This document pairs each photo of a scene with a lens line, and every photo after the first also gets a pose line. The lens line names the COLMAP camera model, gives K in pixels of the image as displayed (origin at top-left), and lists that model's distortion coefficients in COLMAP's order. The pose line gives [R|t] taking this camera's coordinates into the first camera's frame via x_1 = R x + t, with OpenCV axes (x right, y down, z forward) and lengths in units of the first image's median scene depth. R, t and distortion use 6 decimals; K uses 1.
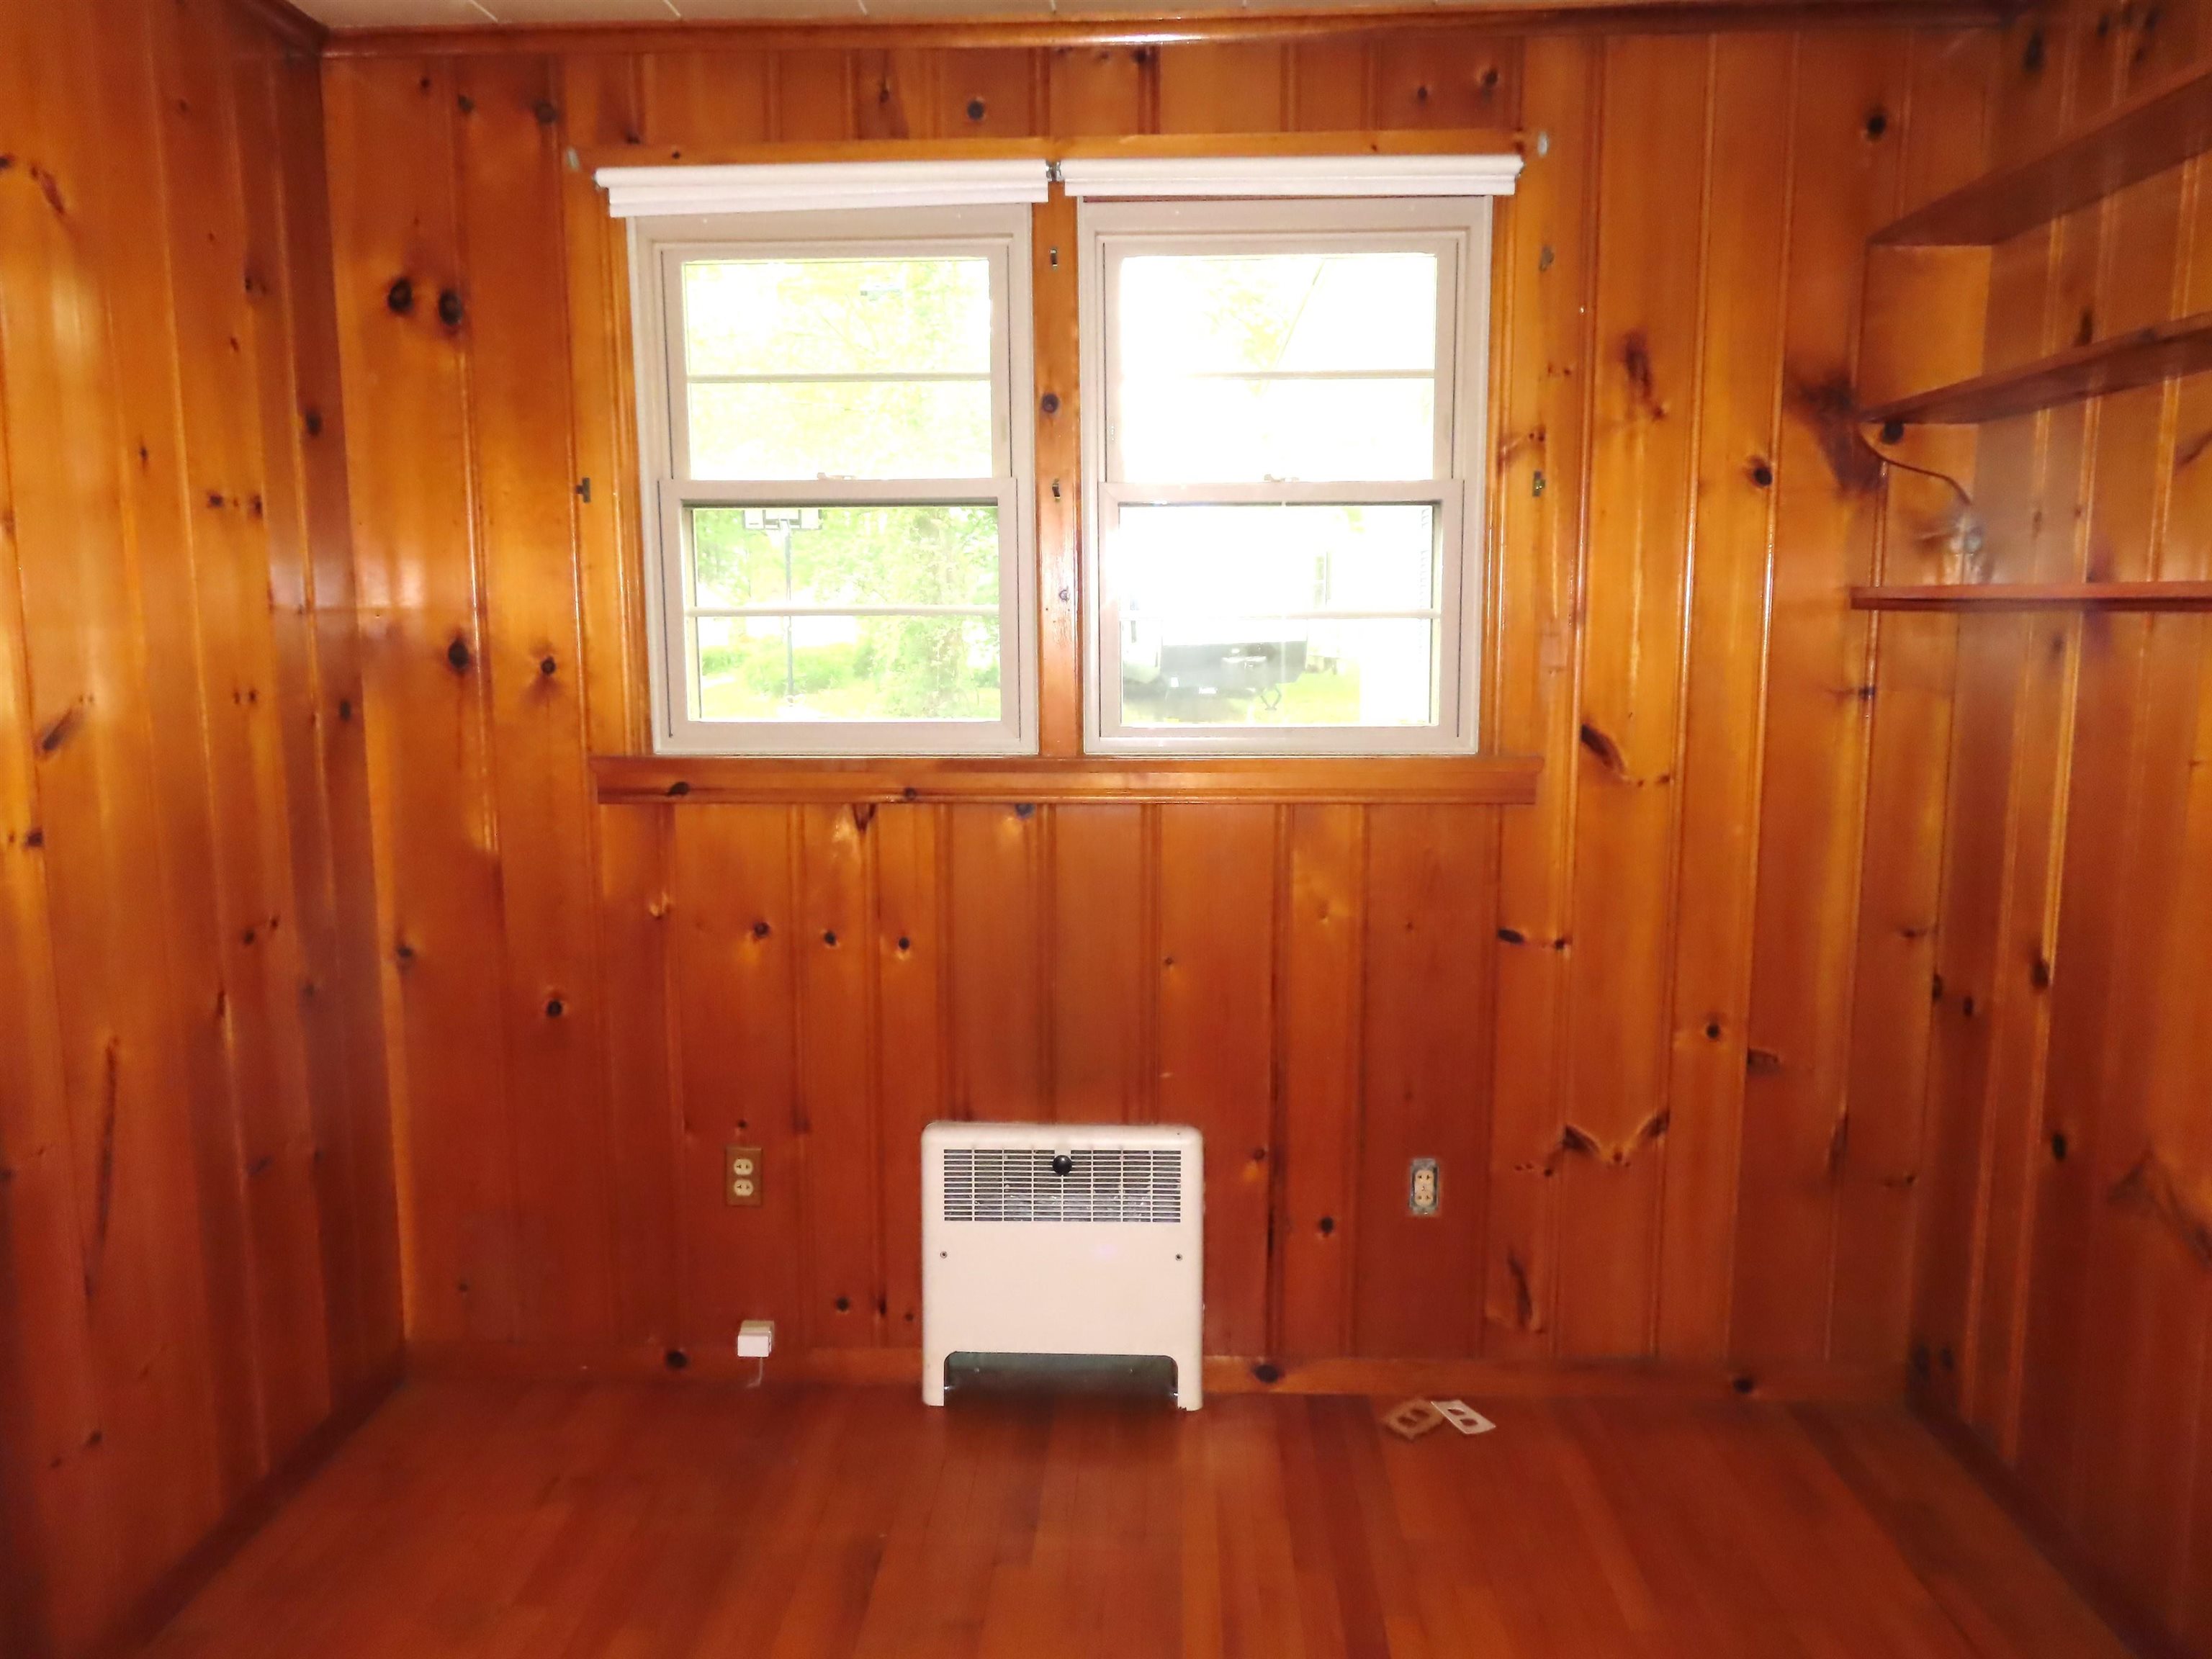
lens RADIAL K [[1589.9, 0, 1111.2], [0, 1589.9, 833.0], [0, 0, 1]] dist [-0.014149, 0.000614]
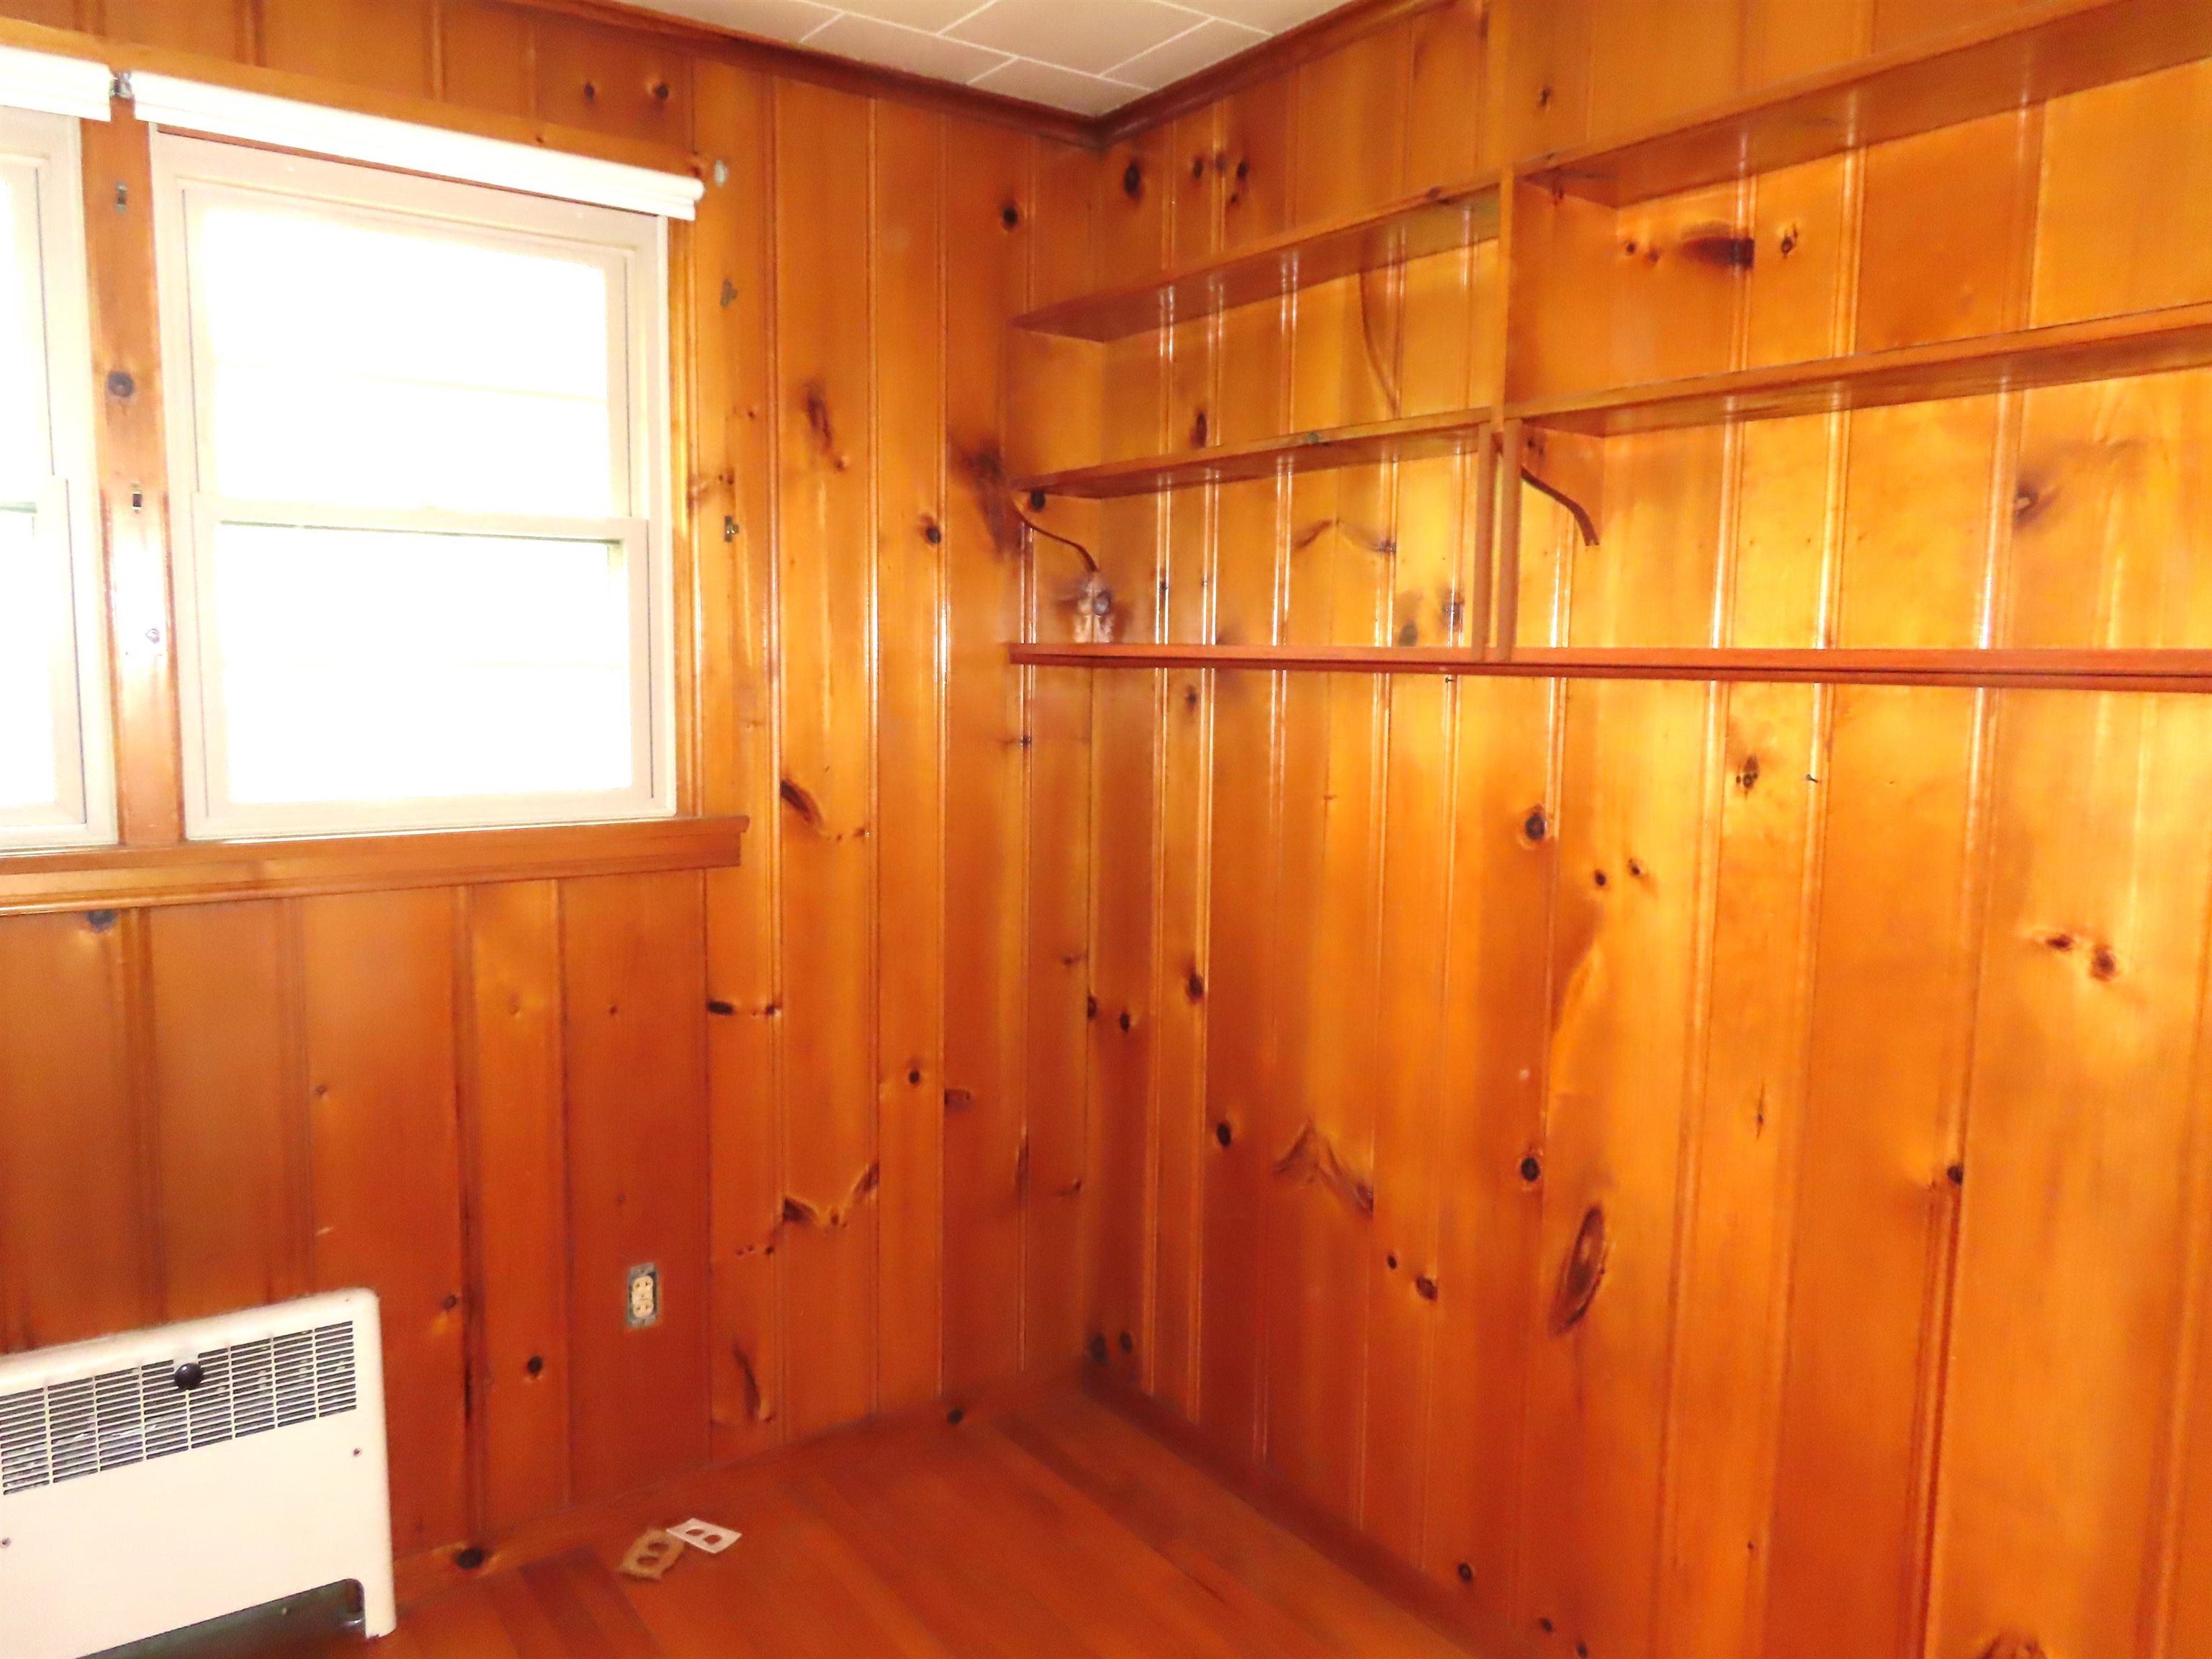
lens RADIAL K [[1589.9, 0, 1106.3], [0, 1589.9, 825.3], [0, 0, 1]] dist [-0.014149, 0.000614]
pose [[0.783684, -0.051542, 0.619018, -0.147994], [0.069343, 0.997582, -0.004726, -0.022510], [-0.617278, 0.046628, 0.785362, 0.121326]]
